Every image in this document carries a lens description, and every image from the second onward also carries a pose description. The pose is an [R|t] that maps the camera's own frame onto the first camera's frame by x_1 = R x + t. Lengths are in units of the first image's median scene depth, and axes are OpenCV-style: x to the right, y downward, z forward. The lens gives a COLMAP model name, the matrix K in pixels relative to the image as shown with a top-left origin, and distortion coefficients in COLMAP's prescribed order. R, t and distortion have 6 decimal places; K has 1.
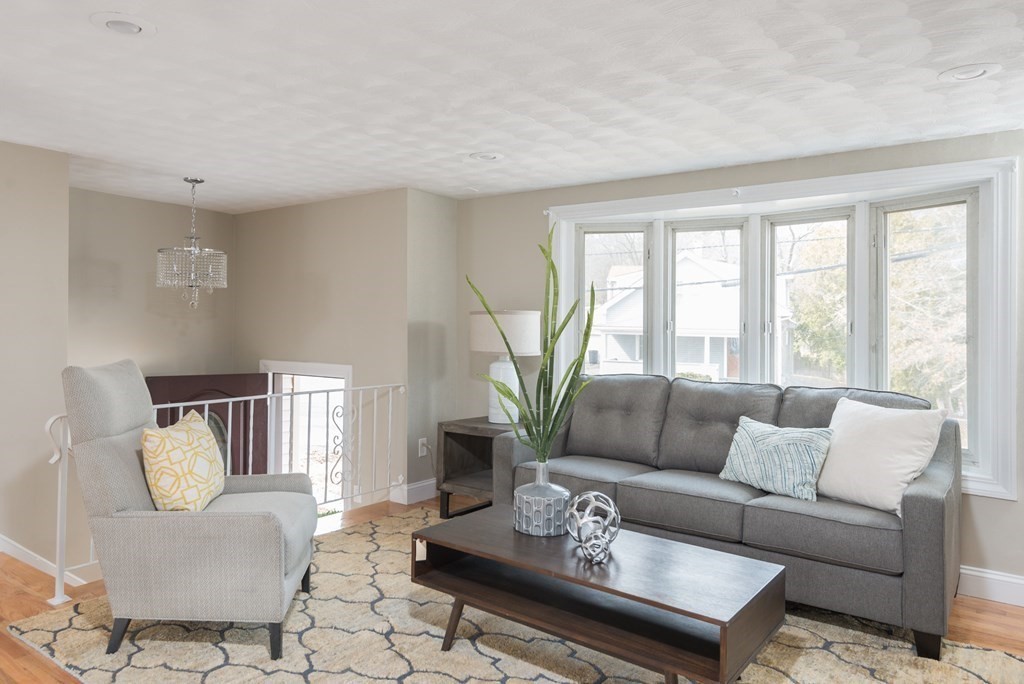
lens RADIAL K [[646.3, 0, 511.4], [0, 646.3, 312.9], [0, 0, 1]] dist [0.026060, 0.000414]
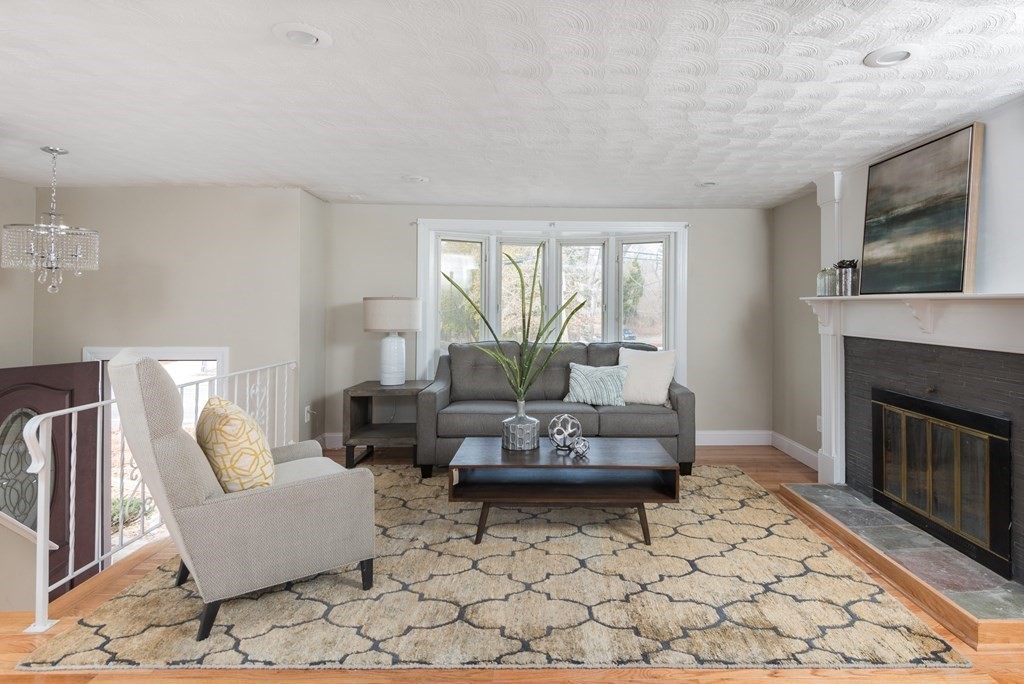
lens RADIAL K [[499.9, 0, 519.0], [0, 499.9, 297.1], [0, 0, 1]] dist [0.000826, -0.000937]
pose [[0.797594, 0.003587, 0.603184, -0.585828], [-0.004678, 0.999989, 0.000239, -0.006318], [-0.603177, -0.003012, 0.797602, 0.086104]]
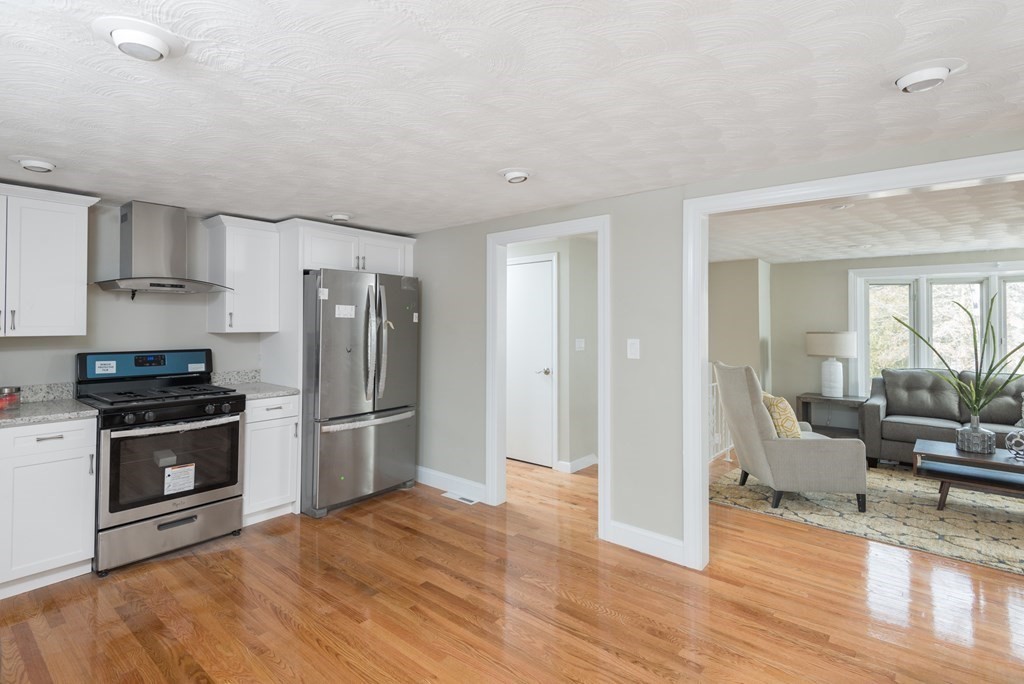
lens RADIAL K [[485.2, 0, 513.0], [0, 485.2, 313.8], [0, 0, 1]] dist [0.000025, -0.000387]
pose [[0.999651, 0.001425, -0.026382, -1.175822], [-0.001550, 0.999988, -0.004732, -0.058816], [0.026375, 0.004771, 0.999641, -0.438321]]
